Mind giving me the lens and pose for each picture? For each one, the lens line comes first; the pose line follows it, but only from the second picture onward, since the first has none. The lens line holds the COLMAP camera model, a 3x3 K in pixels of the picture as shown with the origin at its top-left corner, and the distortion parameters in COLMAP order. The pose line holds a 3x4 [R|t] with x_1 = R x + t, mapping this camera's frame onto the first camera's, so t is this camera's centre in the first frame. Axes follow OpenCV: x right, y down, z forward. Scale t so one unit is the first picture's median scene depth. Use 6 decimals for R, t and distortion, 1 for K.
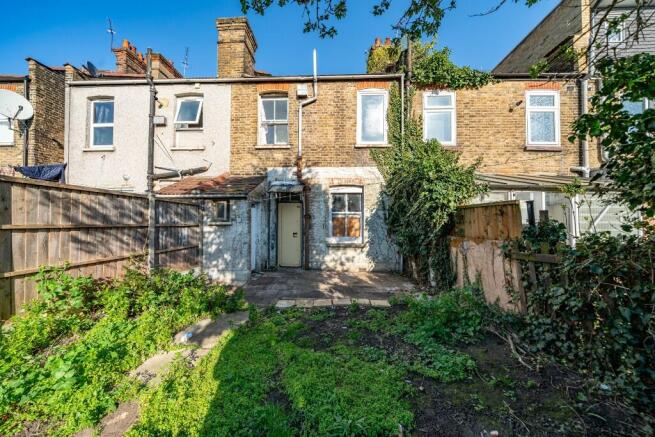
lens RADIAL K [[226.6, 0, 326.2], [0, 226.6, 221.0], [0, 0, 1]] dist [-0.011086, -0.000089]
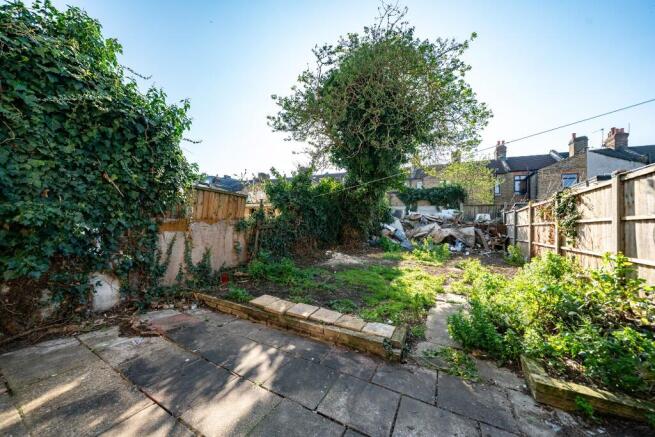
lens RADIAL K [[226.6, 0, 326.2], [0, 226.6, 221.0], [0, 0, 1]] dist [-0.011086, -0.000089]
pose [[-0.904805, -0.027000, 0.424969, -0.331625], [-0.040316, 0.998936, -0.022372, 0.085491], [-0.423913, -0.037375, -0.904931, 1.760331]]
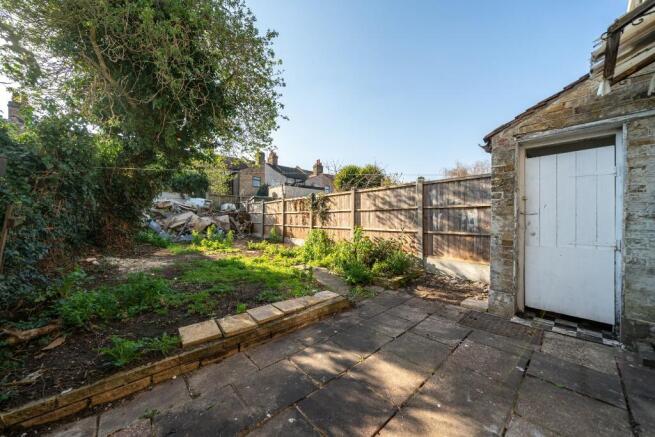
lens RADIAL K [[226.6, 0, 326.2], [0, 226.6, 221.0], [0, 0, 1]] dist [-0.011086, -0.000089]
pose [[-0.716435, 0.001317, -0.697653, 0.420603], [-0.000299, 0.999998, 0.002196, 0.096774], [0.697654, 0.001782, -0.716433, 1.699717]]
